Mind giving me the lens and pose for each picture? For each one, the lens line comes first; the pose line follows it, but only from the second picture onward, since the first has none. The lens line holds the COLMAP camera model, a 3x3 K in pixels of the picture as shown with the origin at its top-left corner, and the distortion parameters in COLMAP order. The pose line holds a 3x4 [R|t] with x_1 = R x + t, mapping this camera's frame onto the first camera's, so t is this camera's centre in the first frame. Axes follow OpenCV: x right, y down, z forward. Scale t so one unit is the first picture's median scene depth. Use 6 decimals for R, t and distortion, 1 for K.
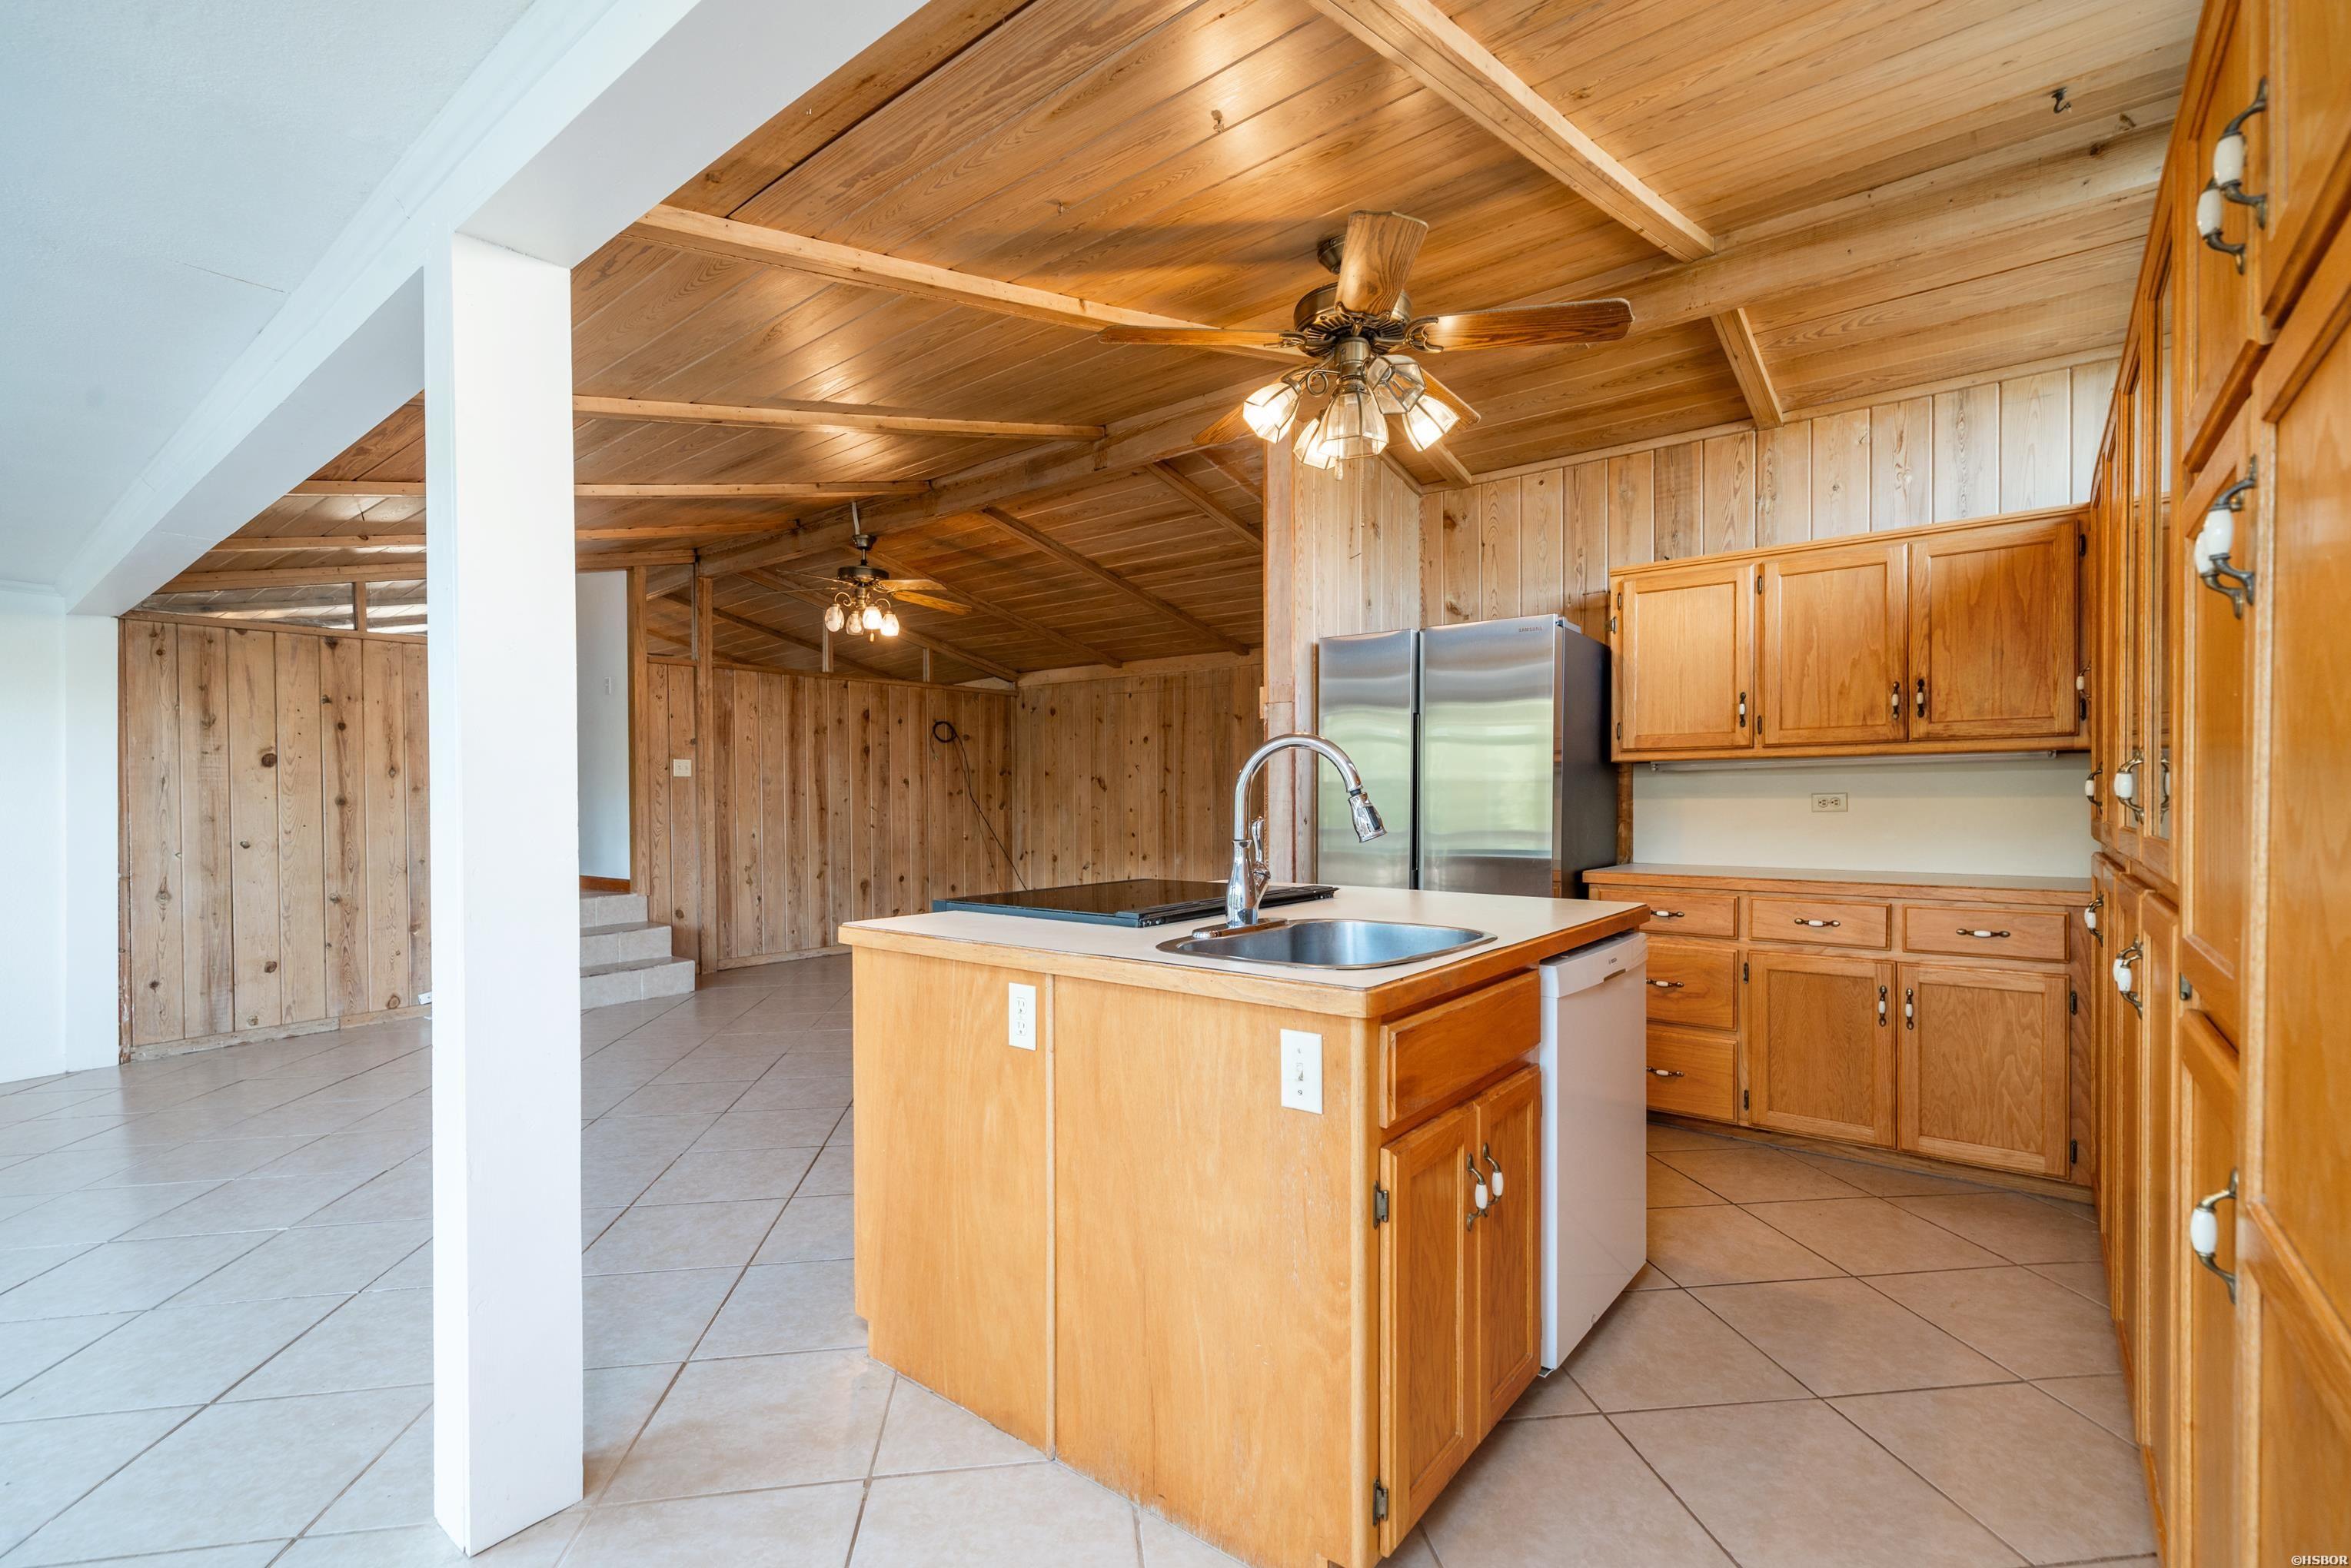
lens RADIAL K [[1033.8, 0, 1180.1], [0, 1033.8, 810.3], [0, 0, 1]] dist [-0.000119, -0.000023]
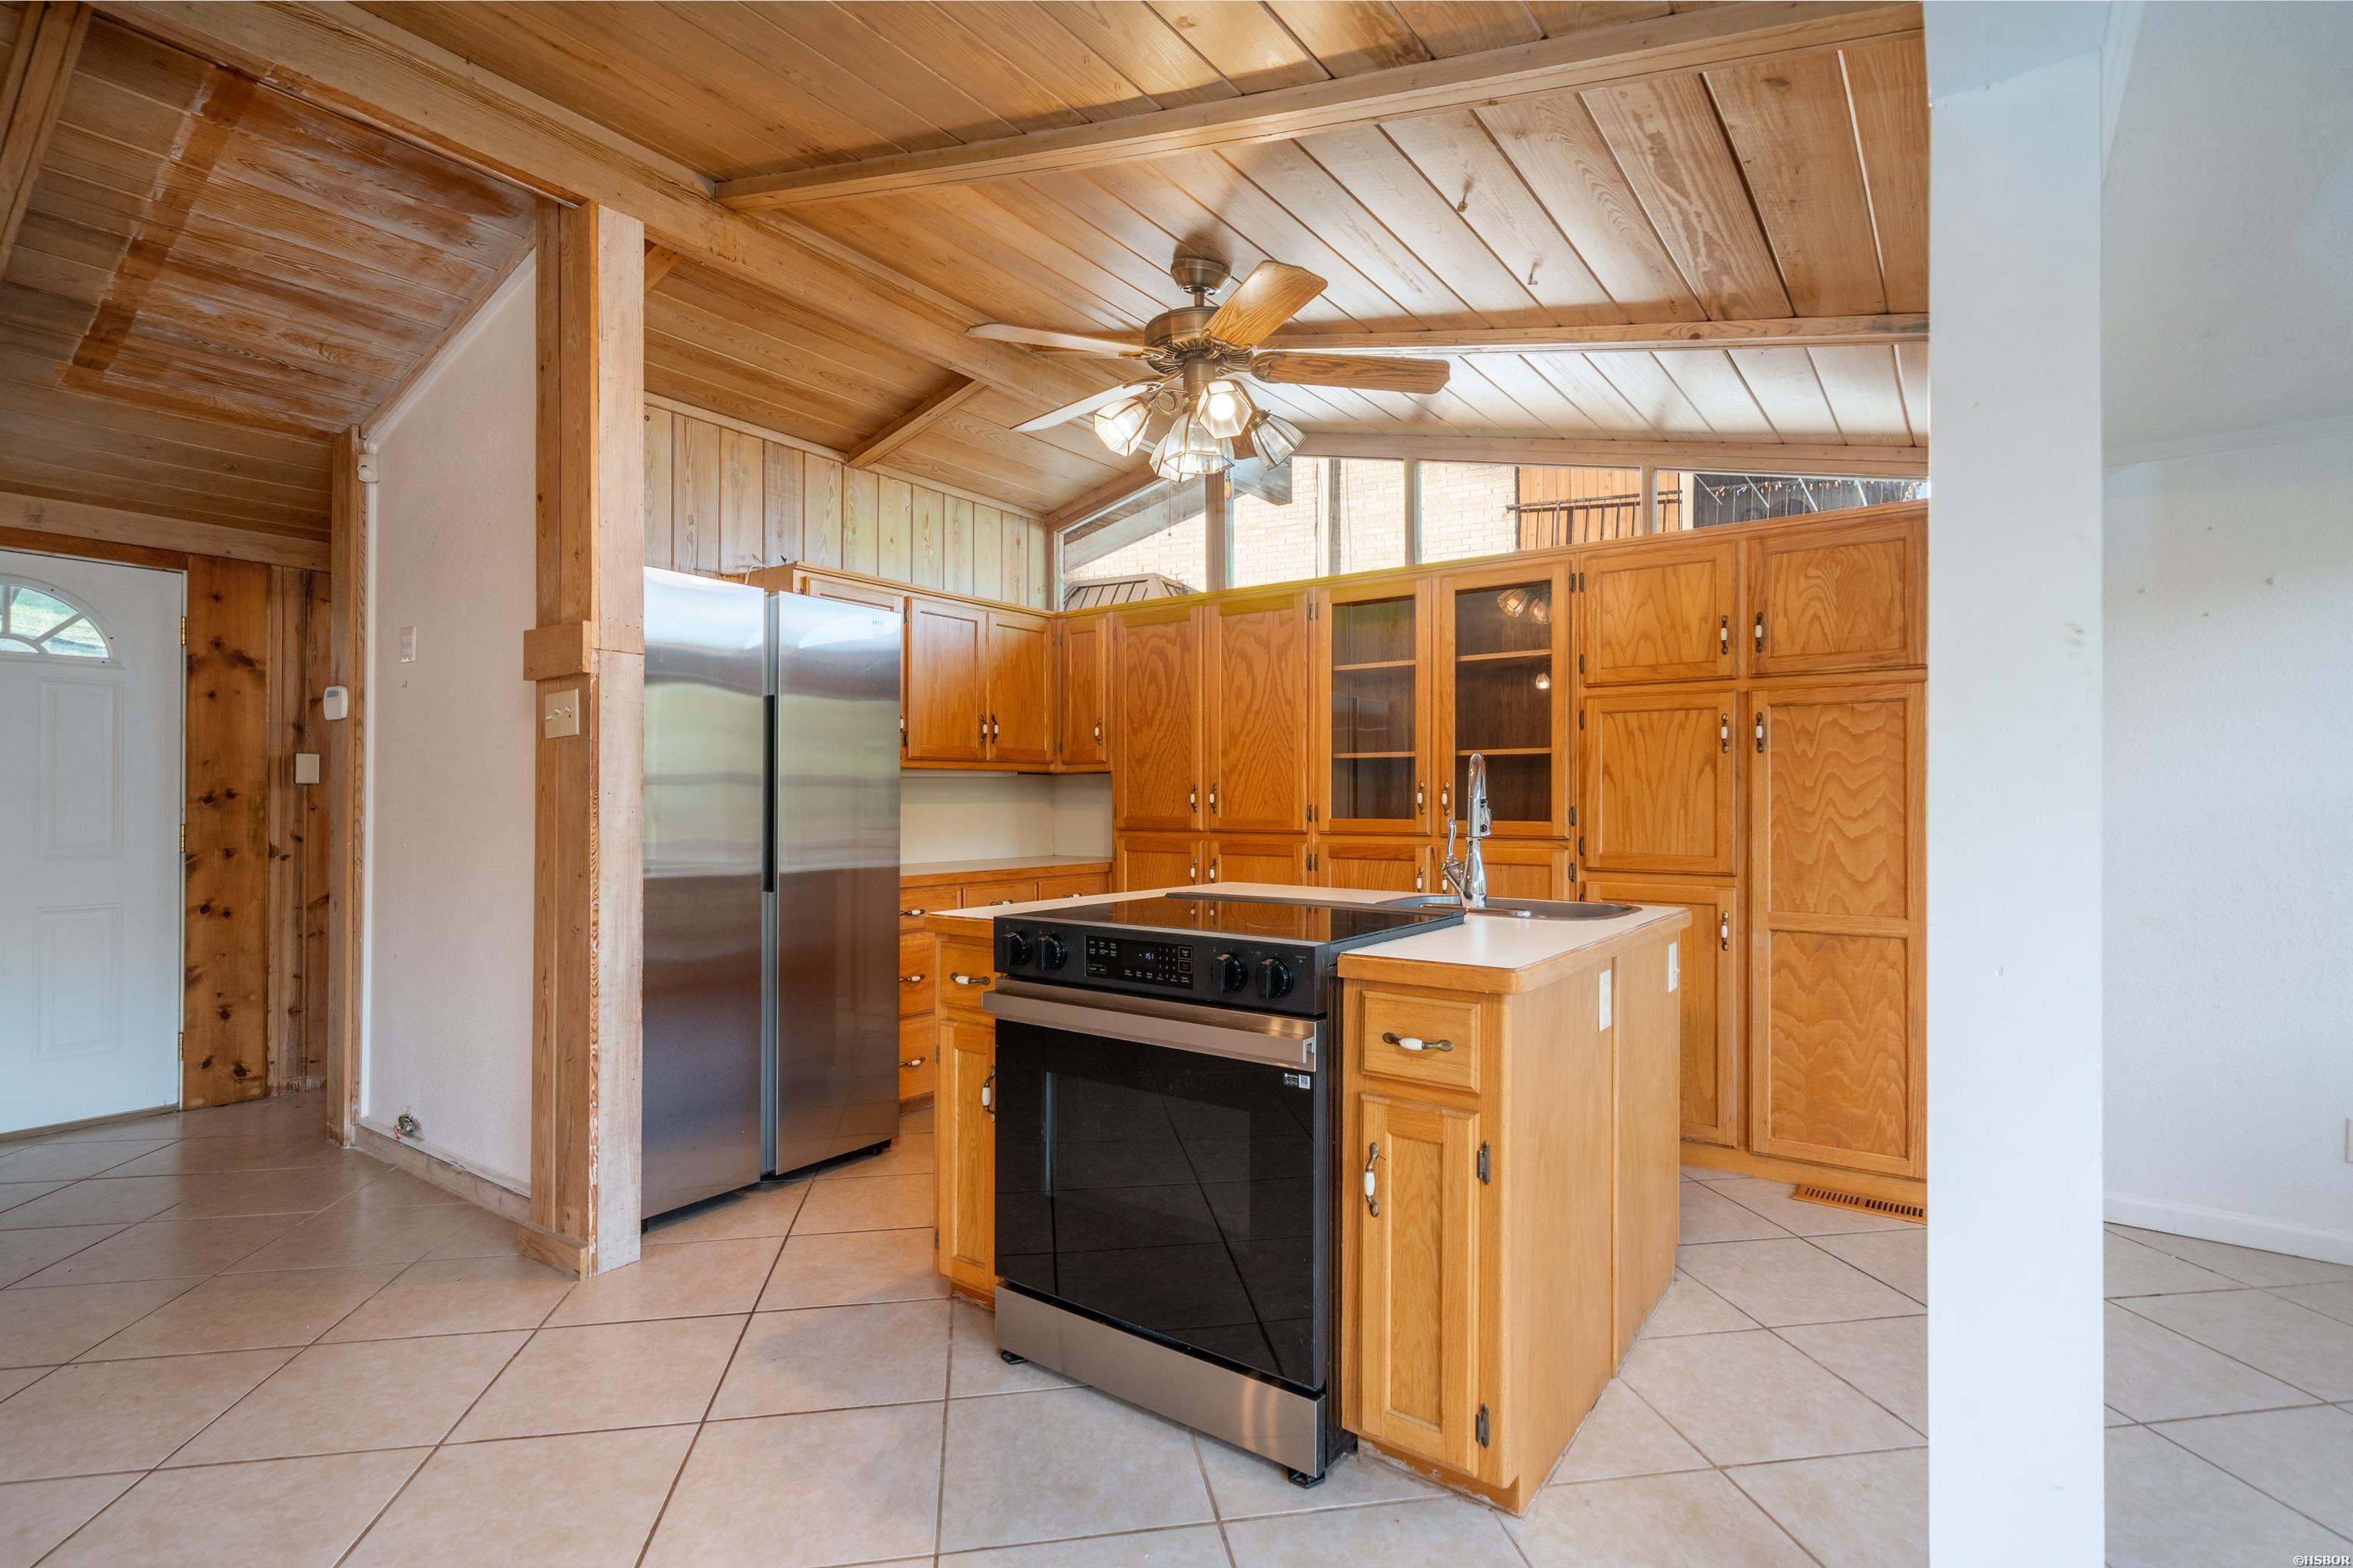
lens RADIAL K [[1126.0, 0, 1186.5], [0, 1126.0, 788.6], [0, 0, 1]] dist [0.001243, -0.000016]
pose [[-0.061301, 0.003039, 0.998115, -0.601712], [0.005715, 0.999980, -0.002693, -0.017663], [-0.998103, 0.005539, -0.061317, 0.658532]]
